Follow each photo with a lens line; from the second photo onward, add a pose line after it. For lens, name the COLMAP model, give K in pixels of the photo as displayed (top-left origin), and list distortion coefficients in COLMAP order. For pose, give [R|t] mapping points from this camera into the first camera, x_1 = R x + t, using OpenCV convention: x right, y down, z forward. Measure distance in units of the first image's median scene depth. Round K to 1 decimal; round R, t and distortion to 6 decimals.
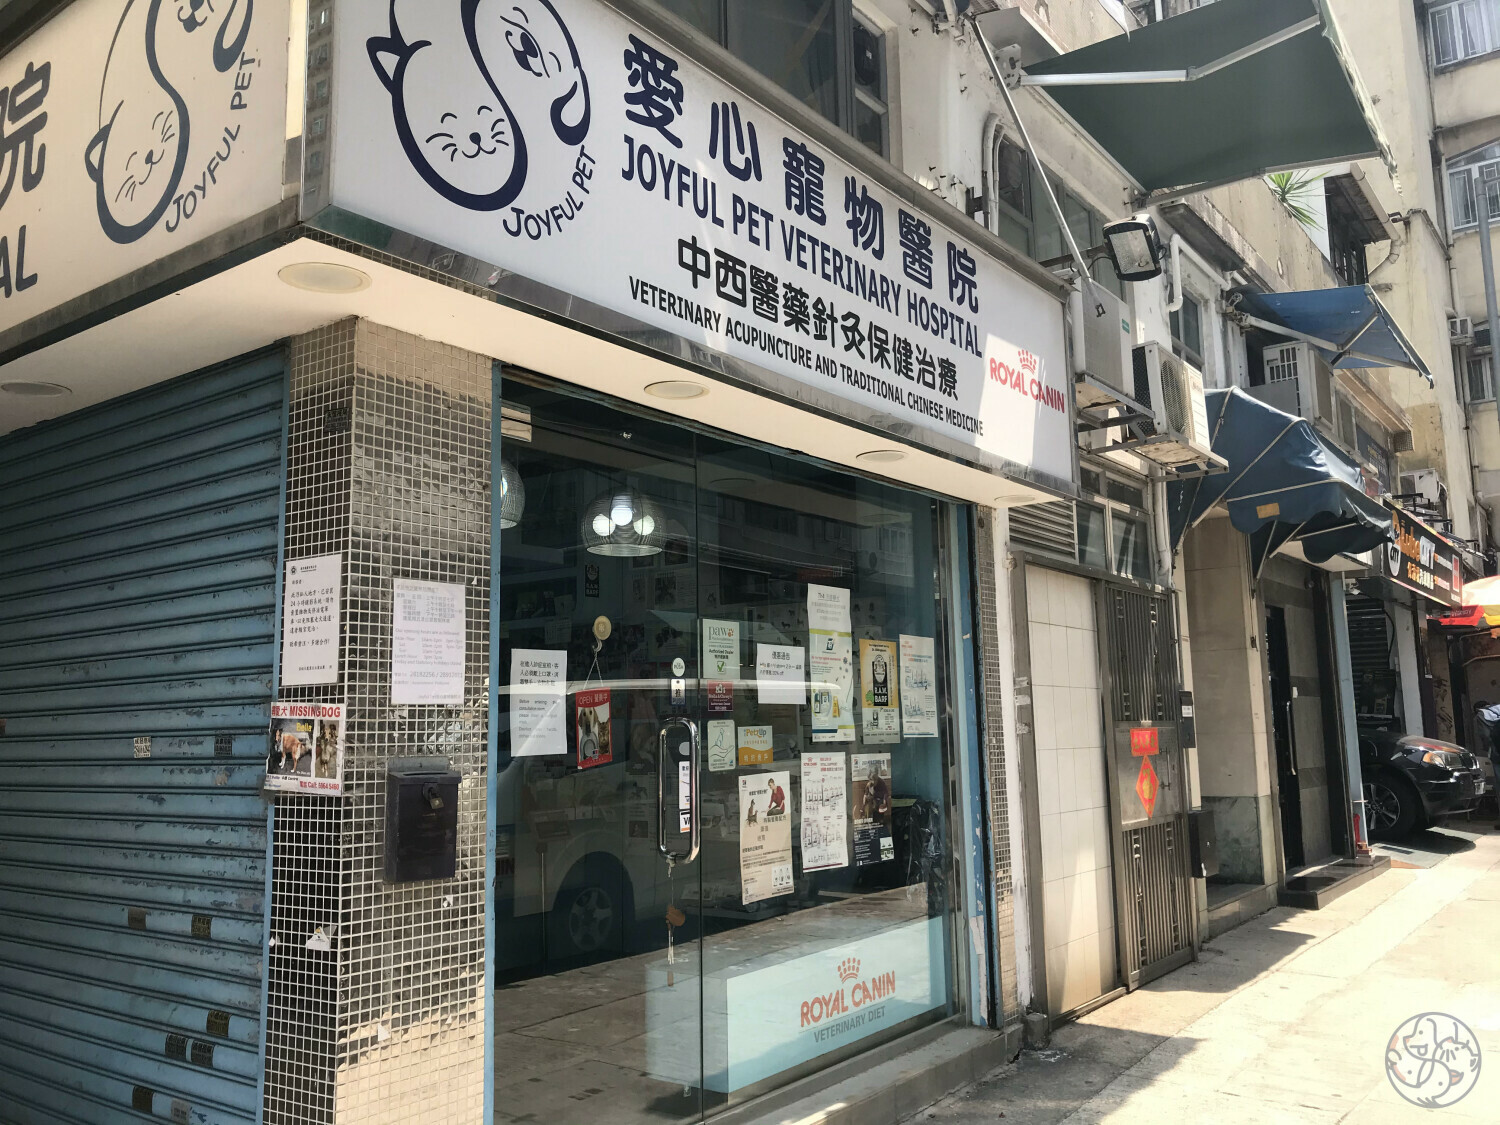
lens RADIAL K [[1228.3, 0, 750.4], [0, 1228.3, 561.7], [0, 0, 1]] dist [-0.010230, 0.018643]
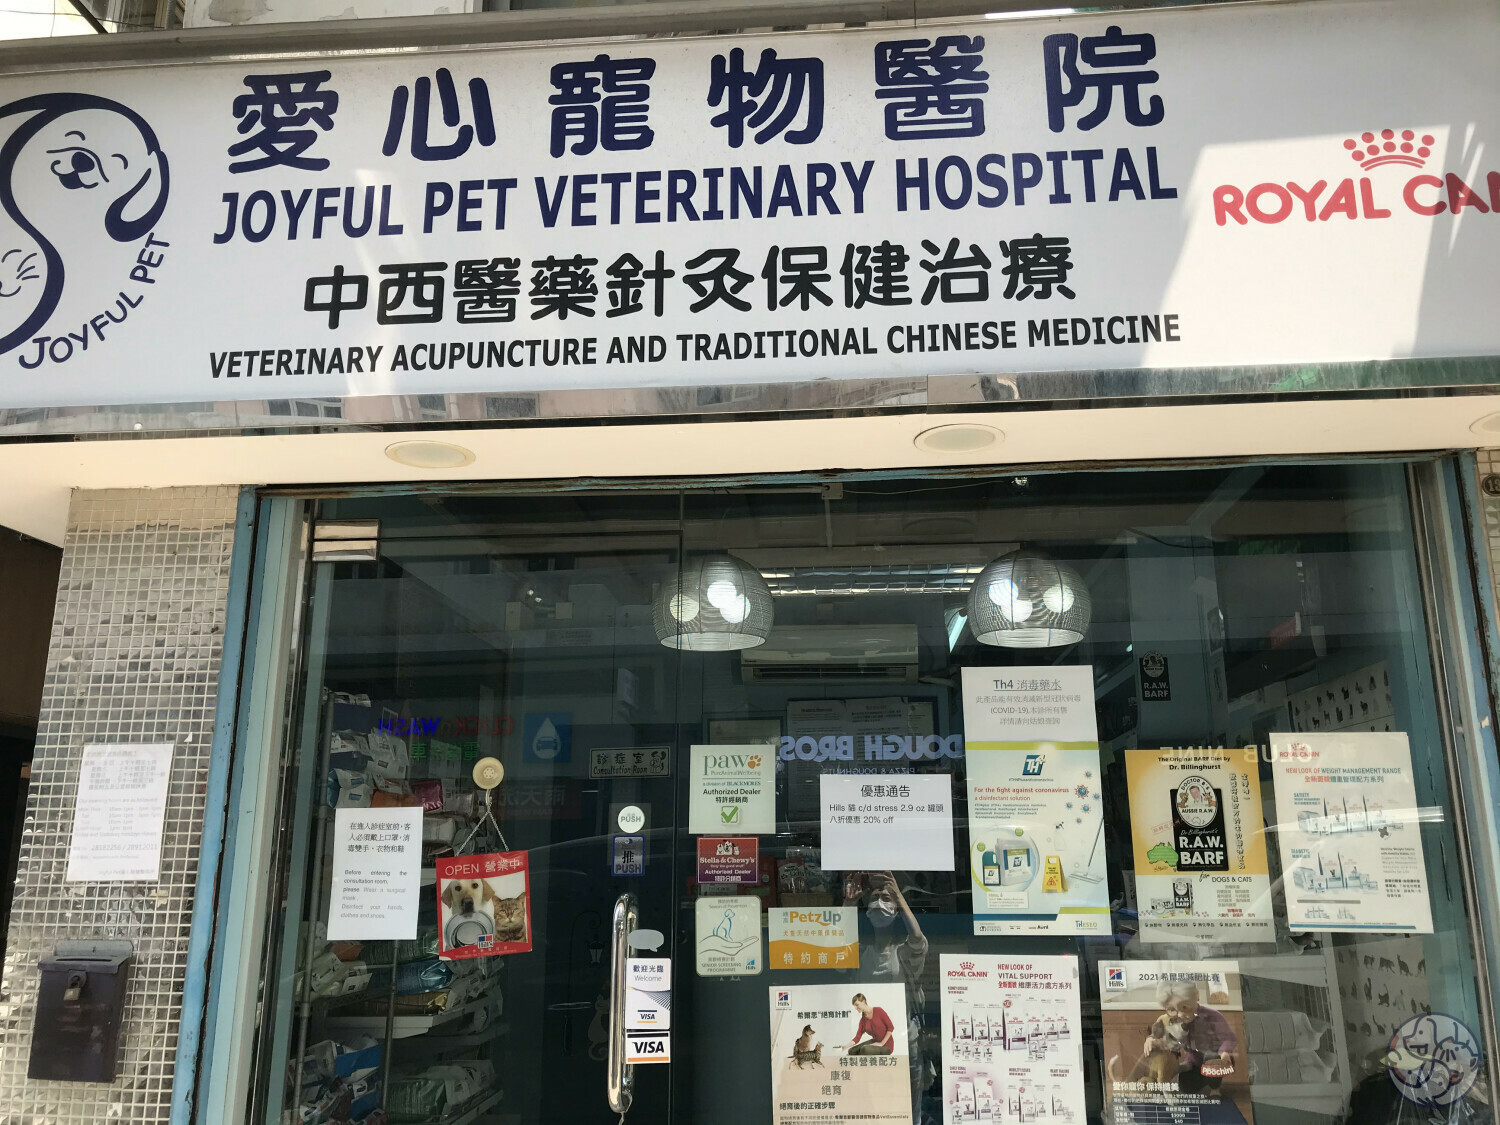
lens RADIAL K [[1228.3, 0, 762.7], [0, 1228.3, 570.4], [0, 0, 1]] dist [-0.010230, 0.018643]
pose [[0.536294, -0.190988, -0.822139, 0.598547], [0.108823, 0.981578, -0.157040, 0.064572], [0.836987, -0.005248, 0.547198, 0.683412]]
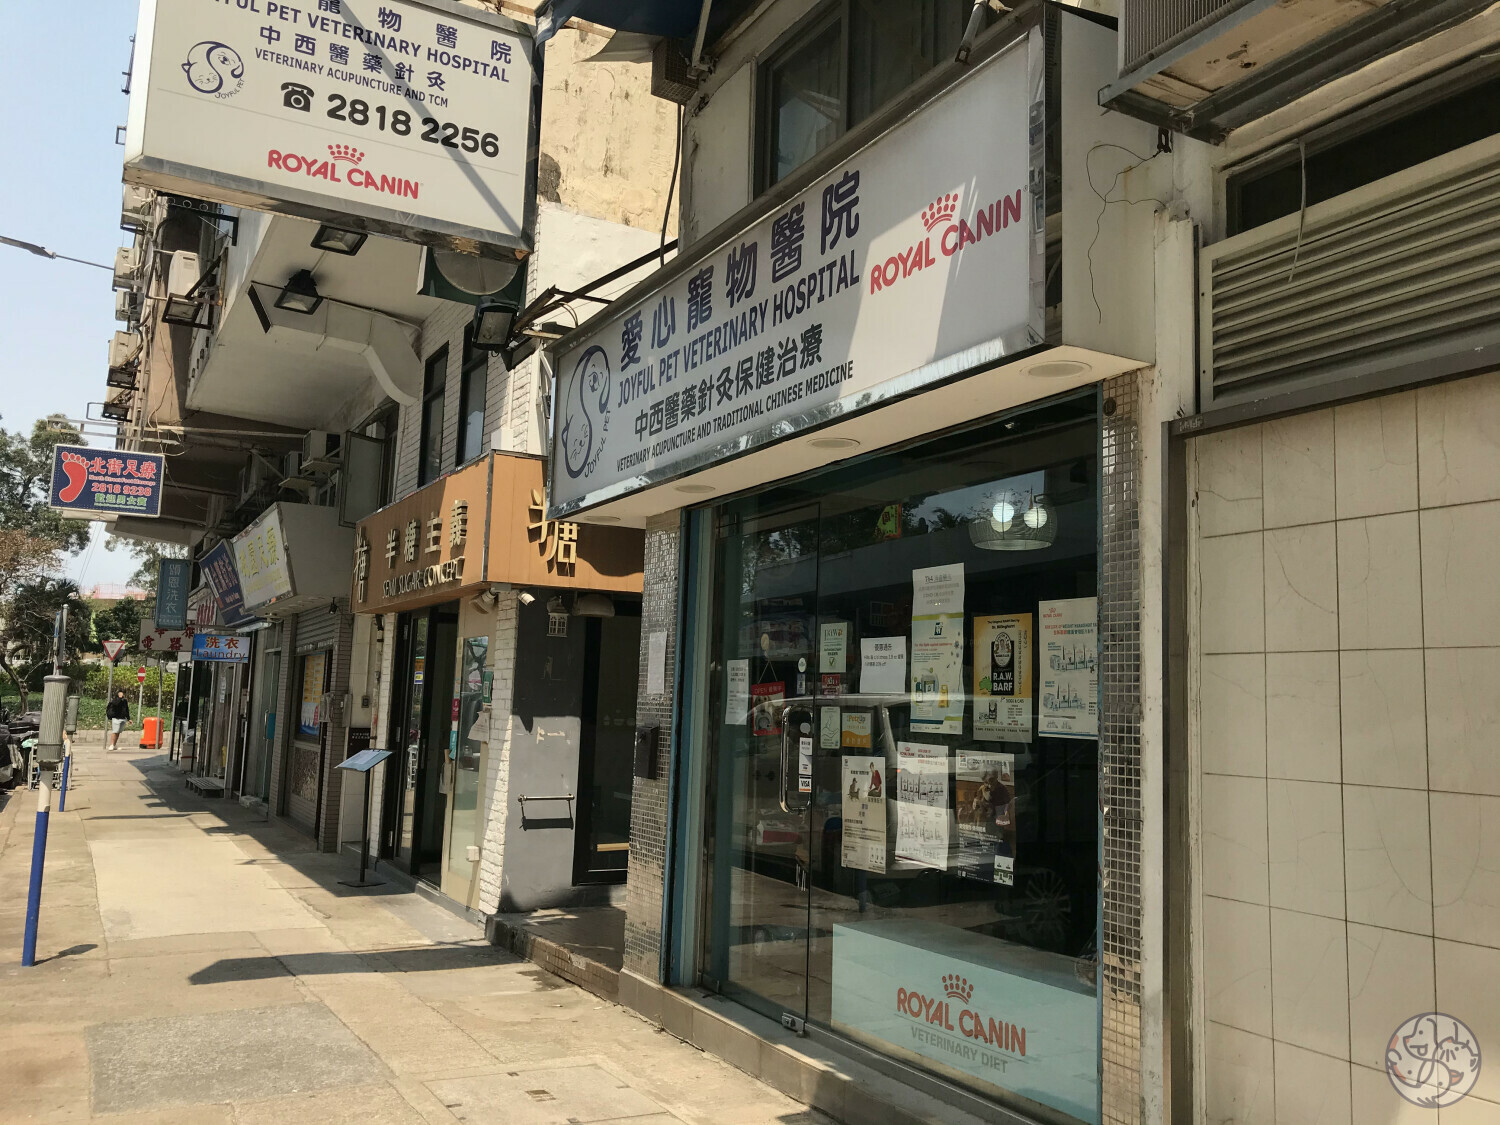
lens RADIAL K [[1228.3, 0, 754.1], [0, 1228.3, 563.0], [0, 0, 1]] dist [-0.010230, 0.018643]
pose [[-0.409026, -0.100887, -0.906929, 1.166083], [0.102716, 0.982463, -0.155614, 0.178521], [0.906723, -0.156806, -0.391490, 1.495783]]
